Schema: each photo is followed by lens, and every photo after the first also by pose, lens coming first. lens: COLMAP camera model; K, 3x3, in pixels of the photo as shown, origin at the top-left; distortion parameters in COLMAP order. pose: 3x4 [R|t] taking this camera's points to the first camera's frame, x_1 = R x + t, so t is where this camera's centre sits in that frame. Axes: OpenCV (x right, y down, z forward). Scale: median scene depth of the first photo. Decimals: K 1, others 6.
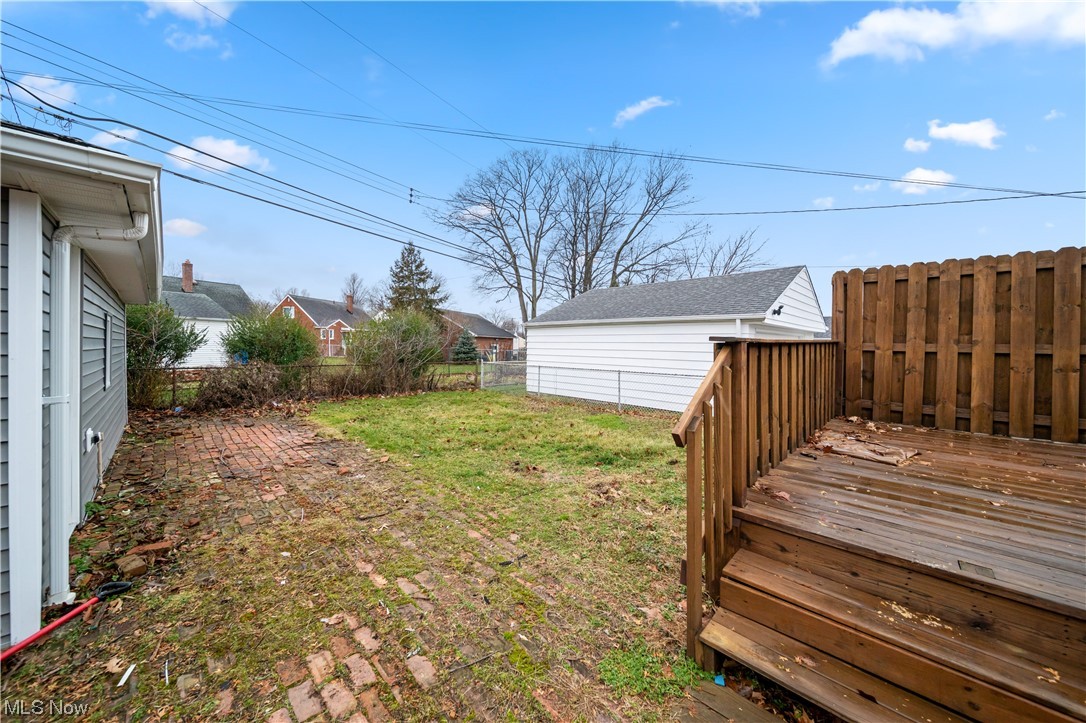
lens RADIAL K [[383.8, 0, 546.5], [0, 383.8, 345.9], [0, 0, 1]] dist [0.000208, -0.000118]
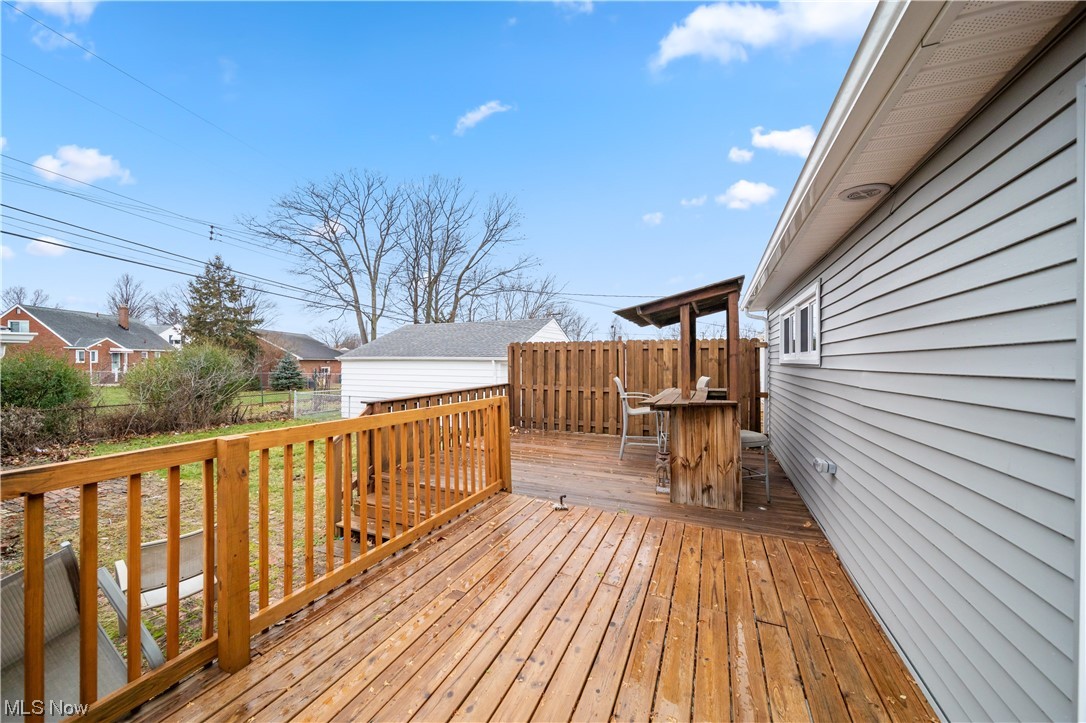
lens RADIAL K [[381.1, 0, 547.5], [0, 381.1, 356.1], [0, 0, 1]] dist [-0.002188, -0.000311]
pose [[0.932109, -0.006638, 0.362116, 0.039555], [0.010788, 0.999897, -0.009440, -0.016019], [-0.362016, 0.012706, 0.932085, -0.093031]]
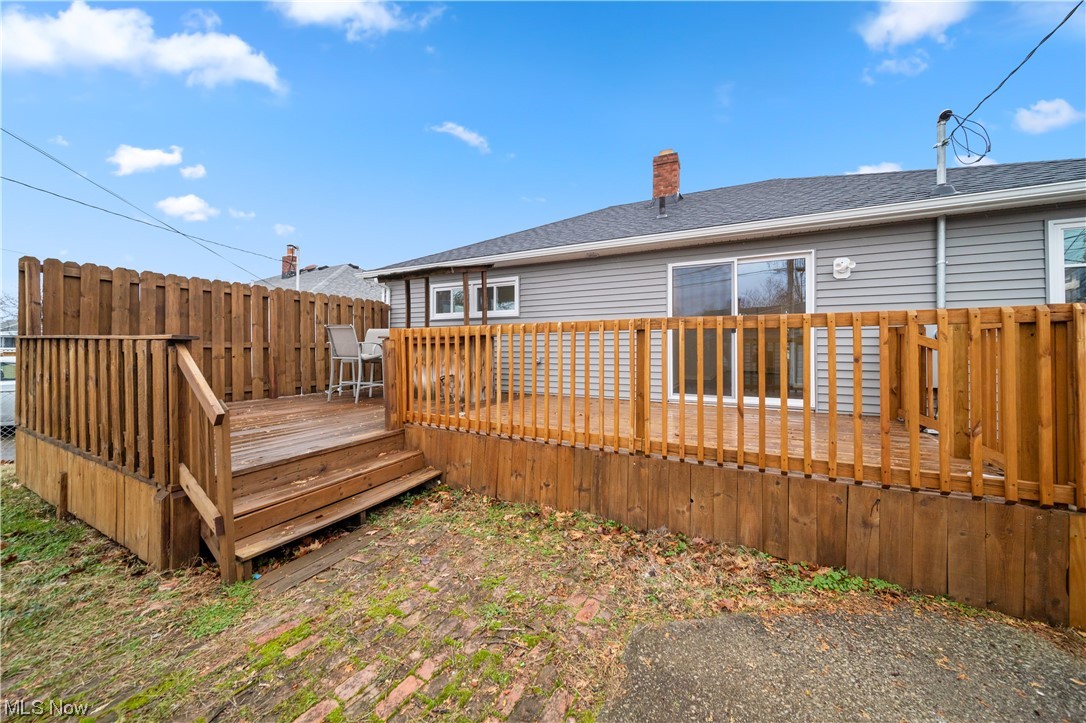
lens RADIAL K [[383.8, 0, 546.5], [0, 383.8, 345.9], [0, 0, 1]] dist [0.000208, -0.000118]
pose [[-0.296763, -0.009246, 0.954907, -0.057686], [-0.001666, 0.999957, 0.009165, -0.000184], [-0.954950, 0.001129, -0.296765, 0.018382]]
